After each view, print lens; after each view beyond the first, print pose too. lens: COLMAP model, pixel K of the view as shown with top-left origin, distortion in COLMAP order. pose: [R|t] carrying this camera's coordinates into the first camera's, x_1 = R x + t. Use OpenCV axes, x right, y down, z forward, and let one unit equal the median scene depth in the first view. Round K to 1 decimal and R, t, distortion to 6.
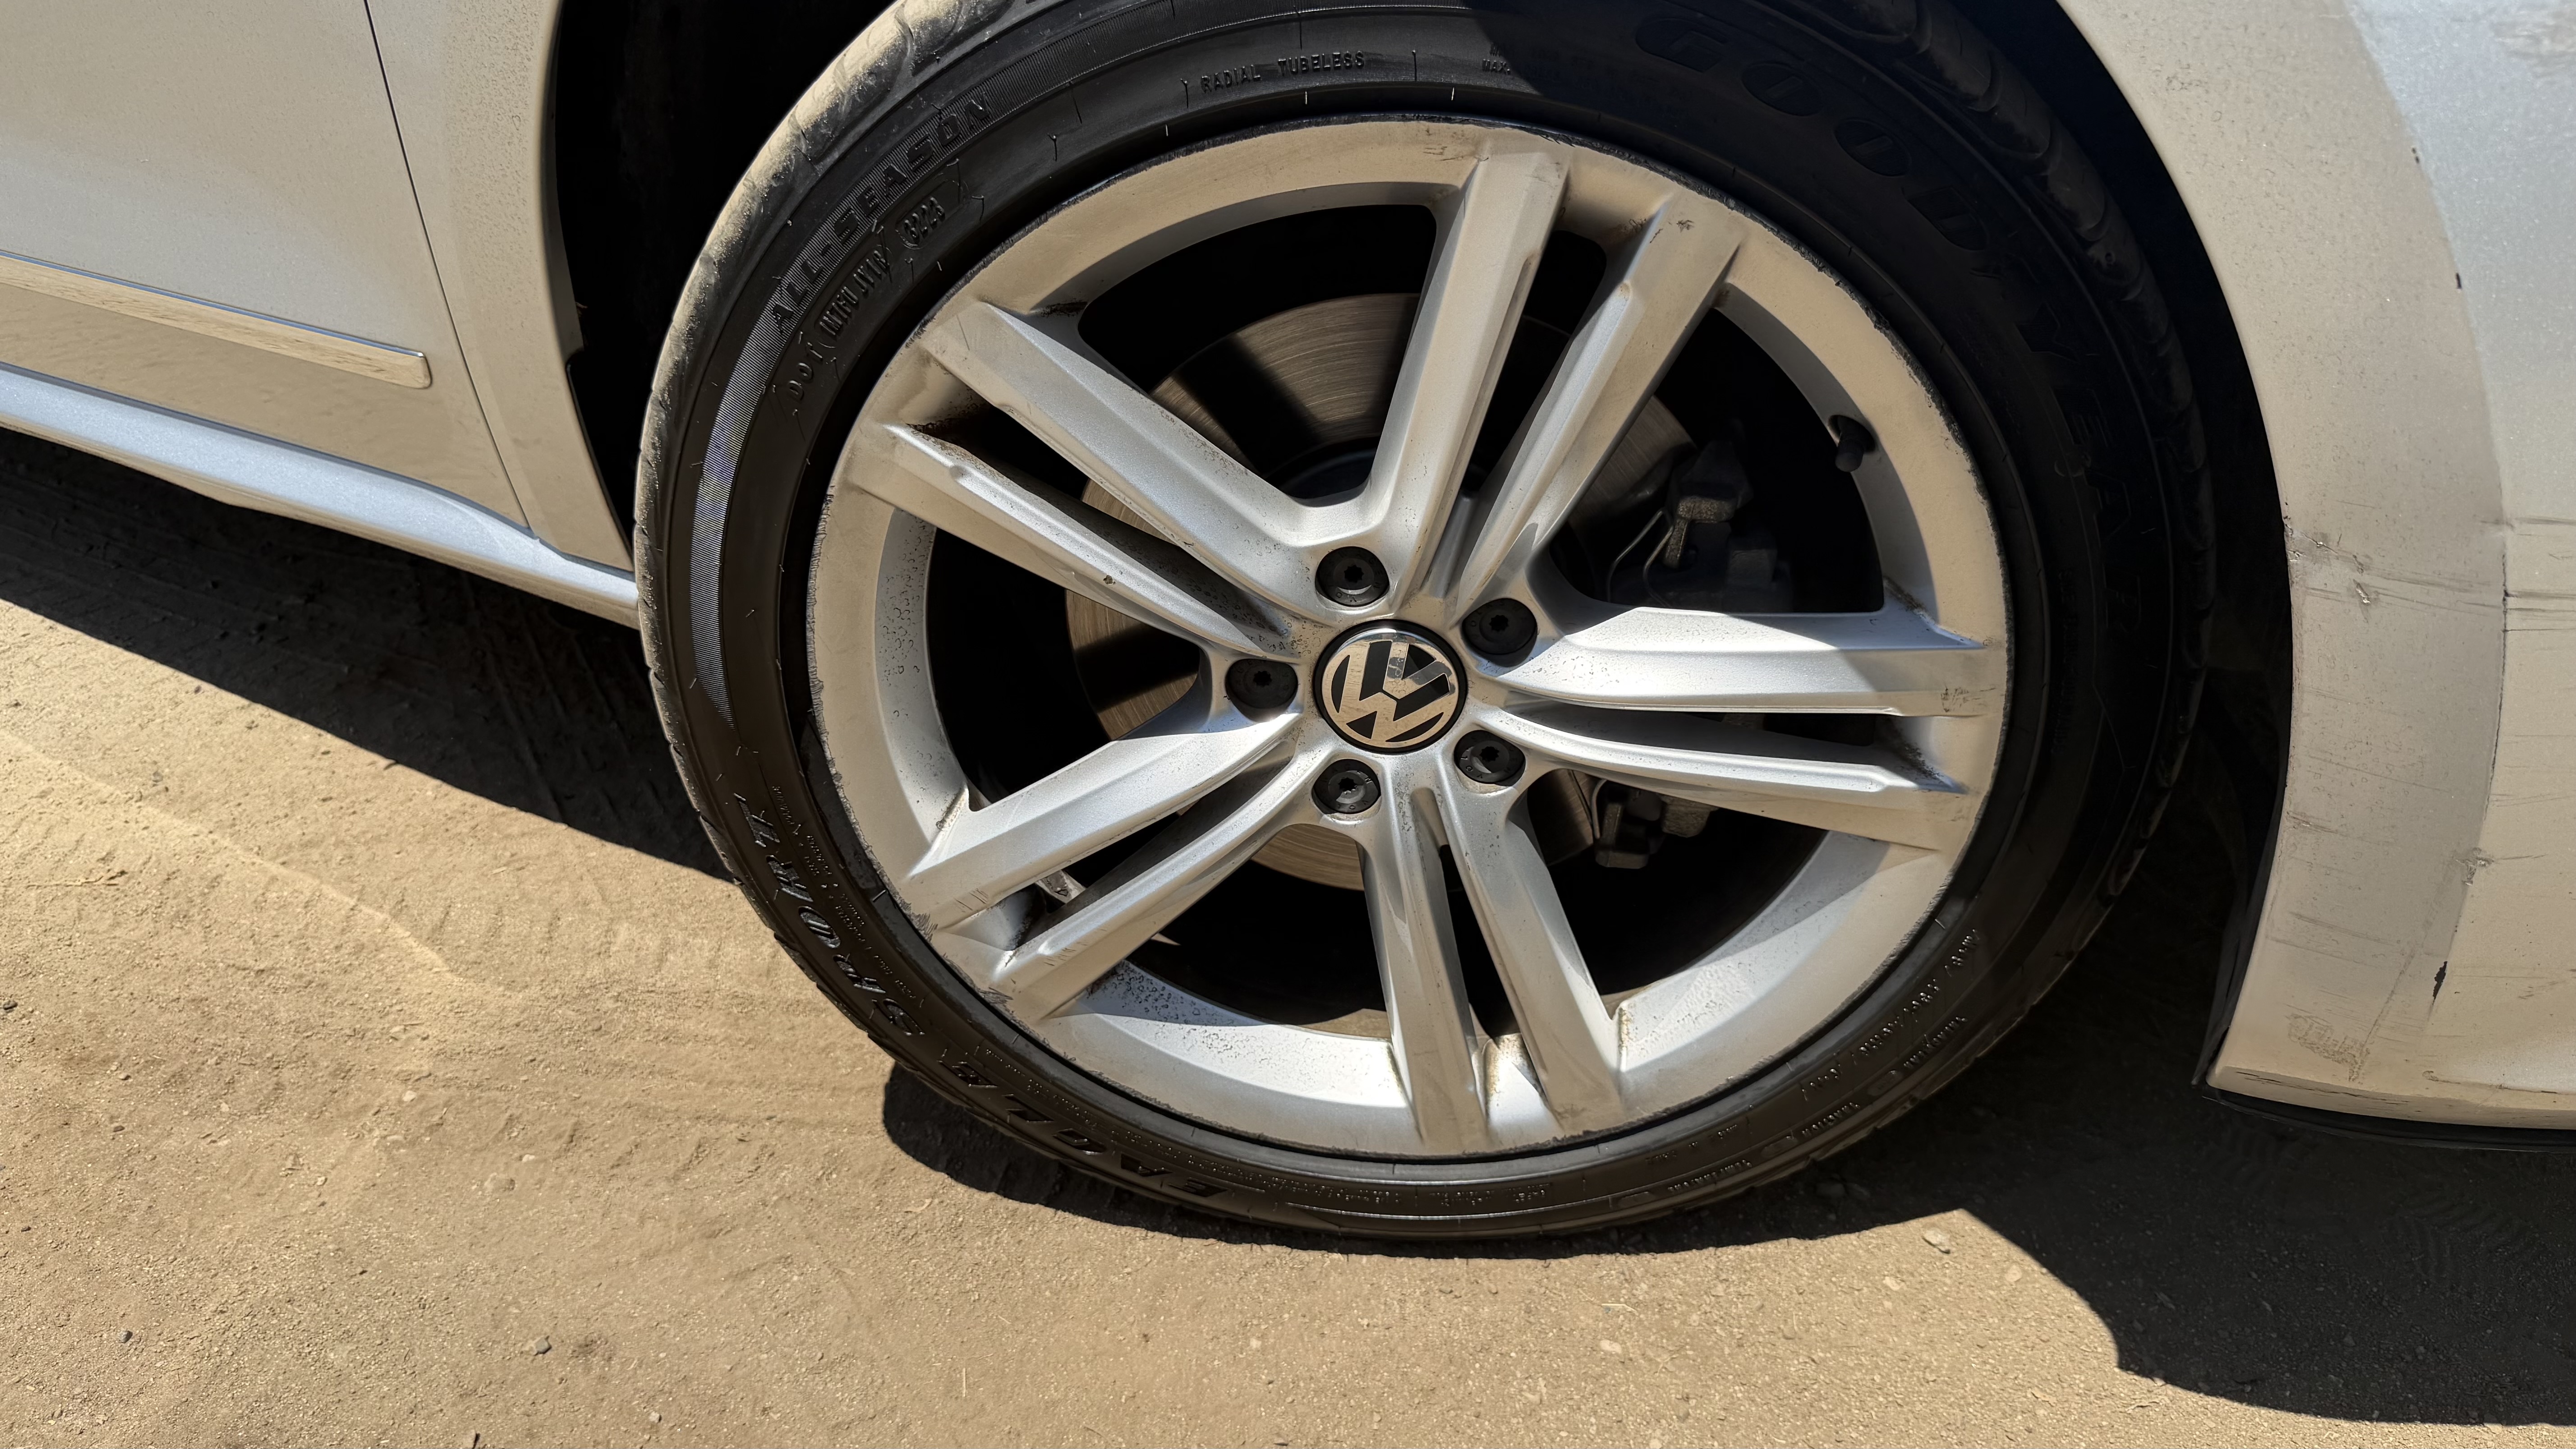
lens RADIAL K [[1783.5, 0, 1308.6], [0, 1783.5, 734.3], [0, 0, 1]] dist [0.093753, -0.142950]
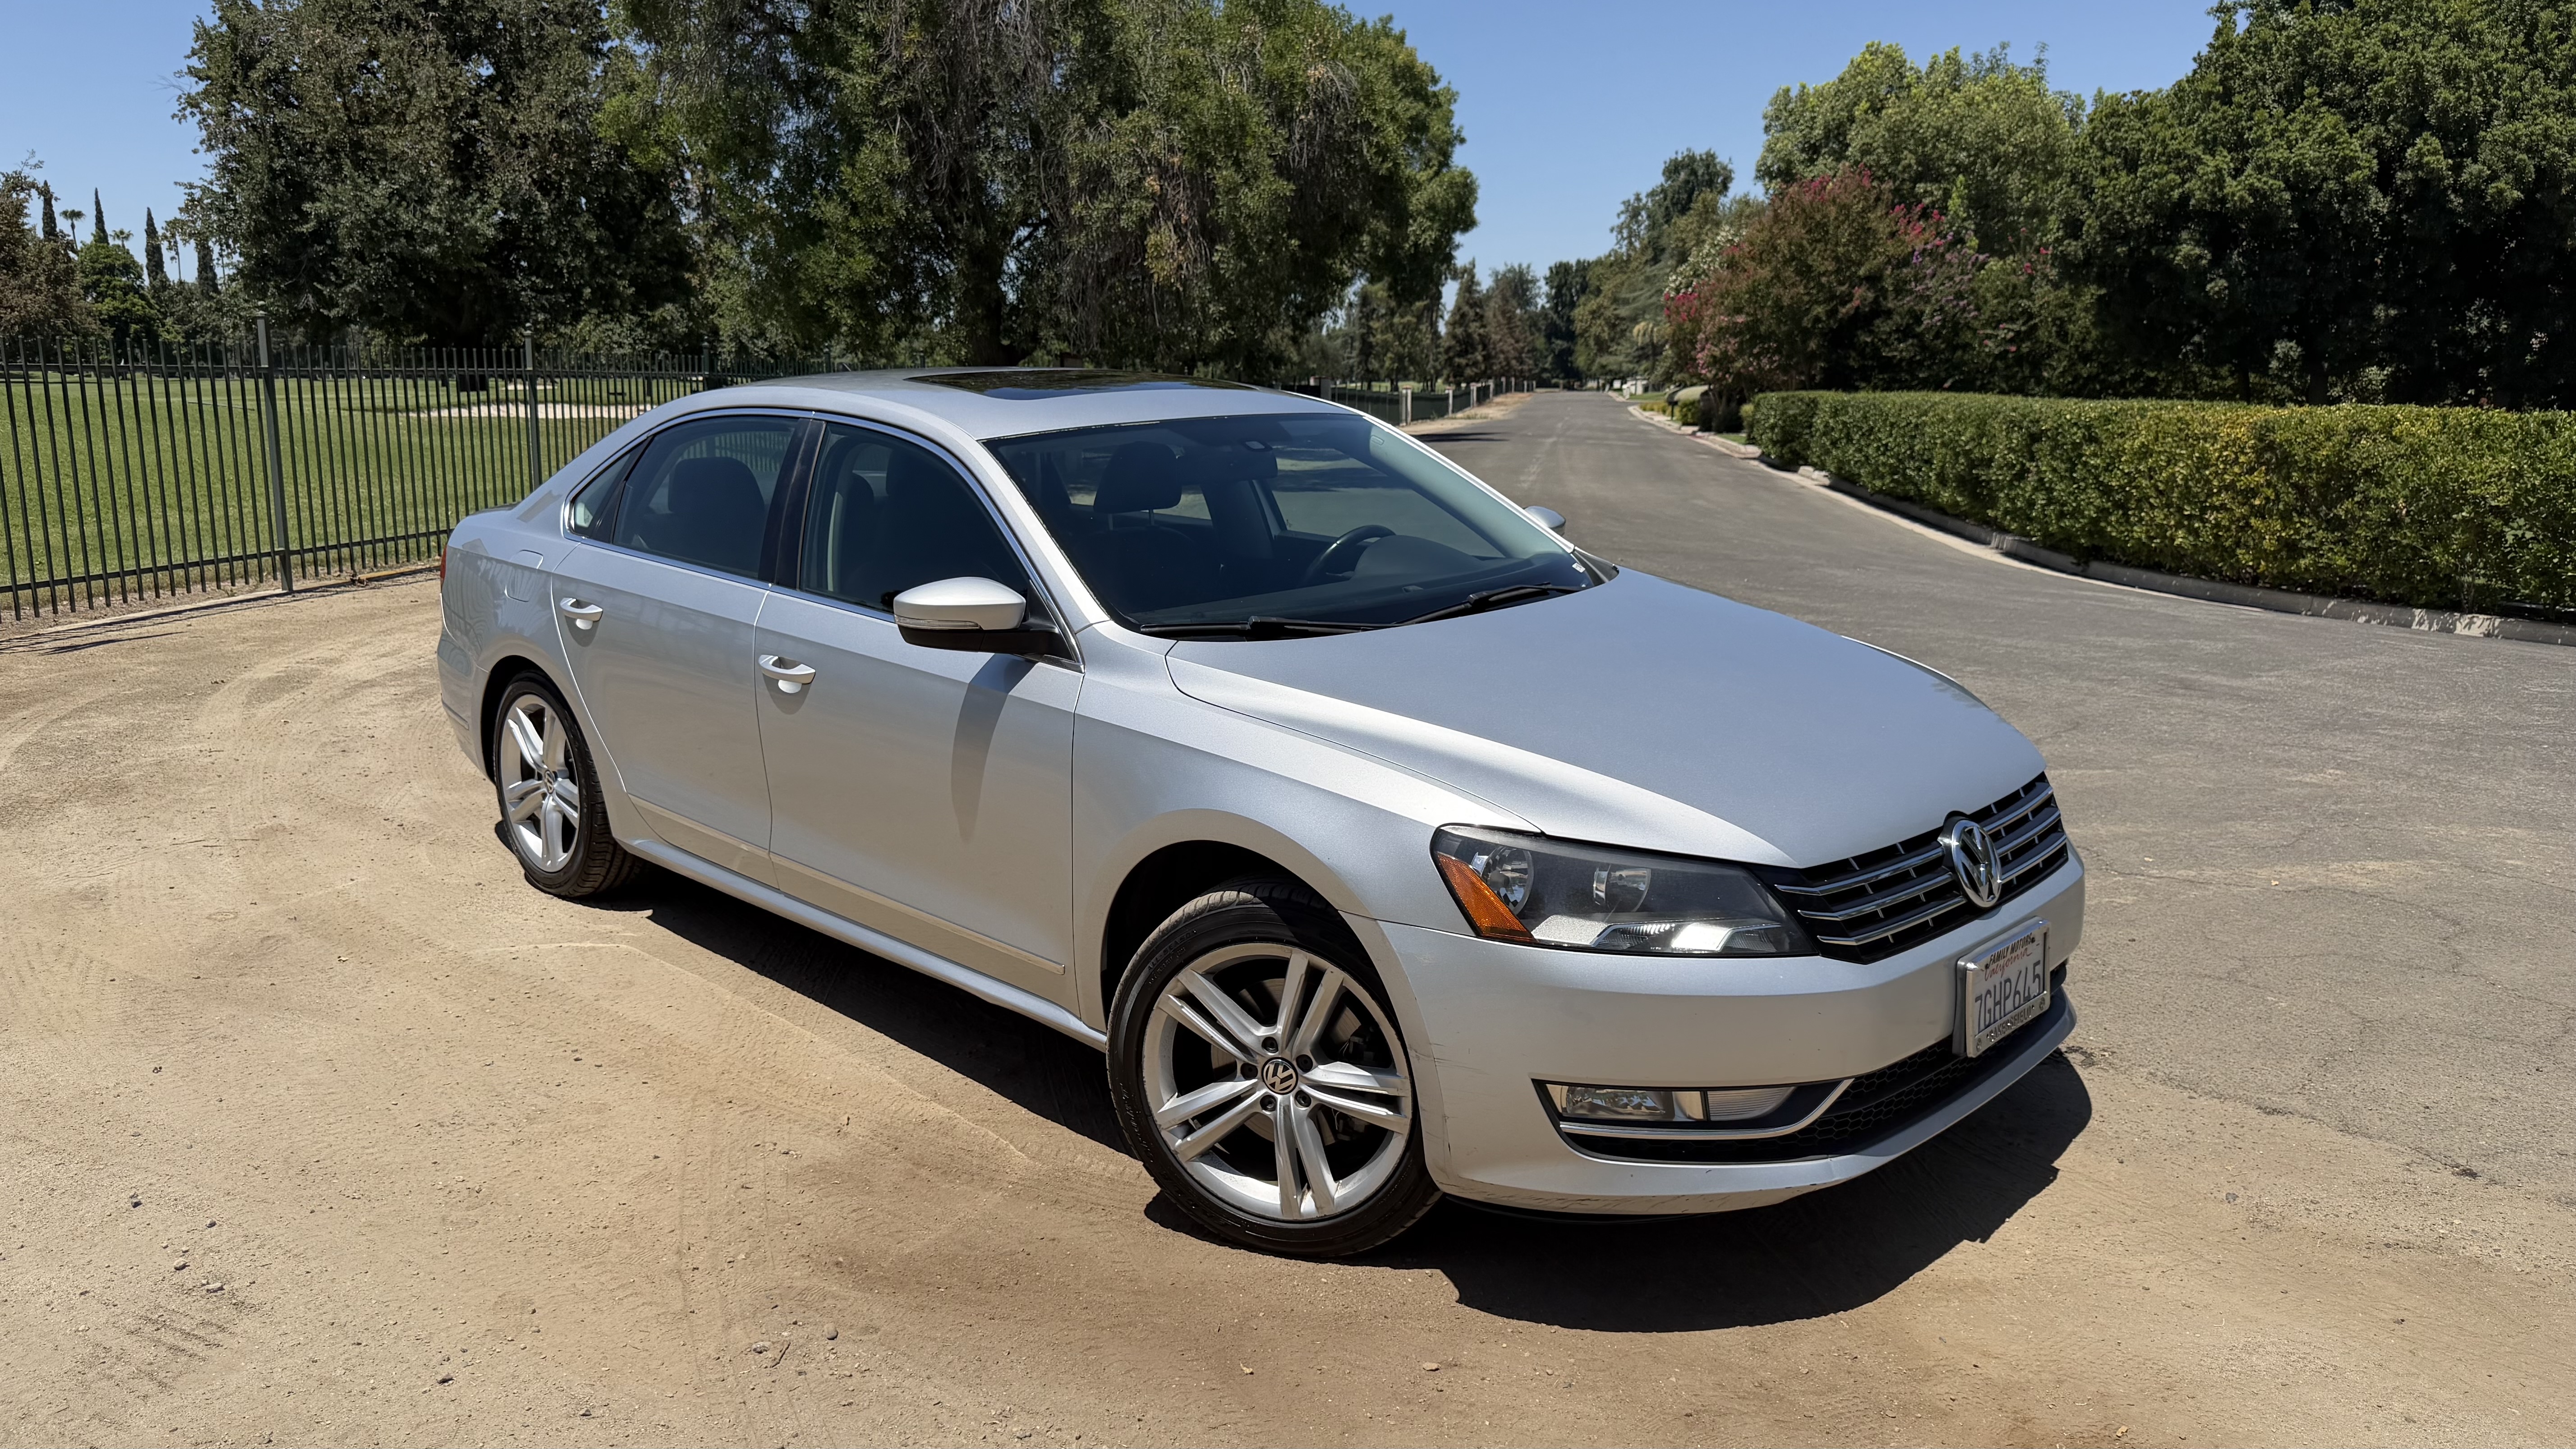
lens RADIAL K [[1803.7, 0, 1192.2], [0, 1803.7, 780.5], [0, 0, 1]] dist [0.002364, 0.003470]
pose [[0.944191, 0.080389, -0.319439, 1.066228], [-0.179064, 0.939223, -0.292911, 0.554442], [0.276477, 0.333764, 0.901200, -2.809455]]
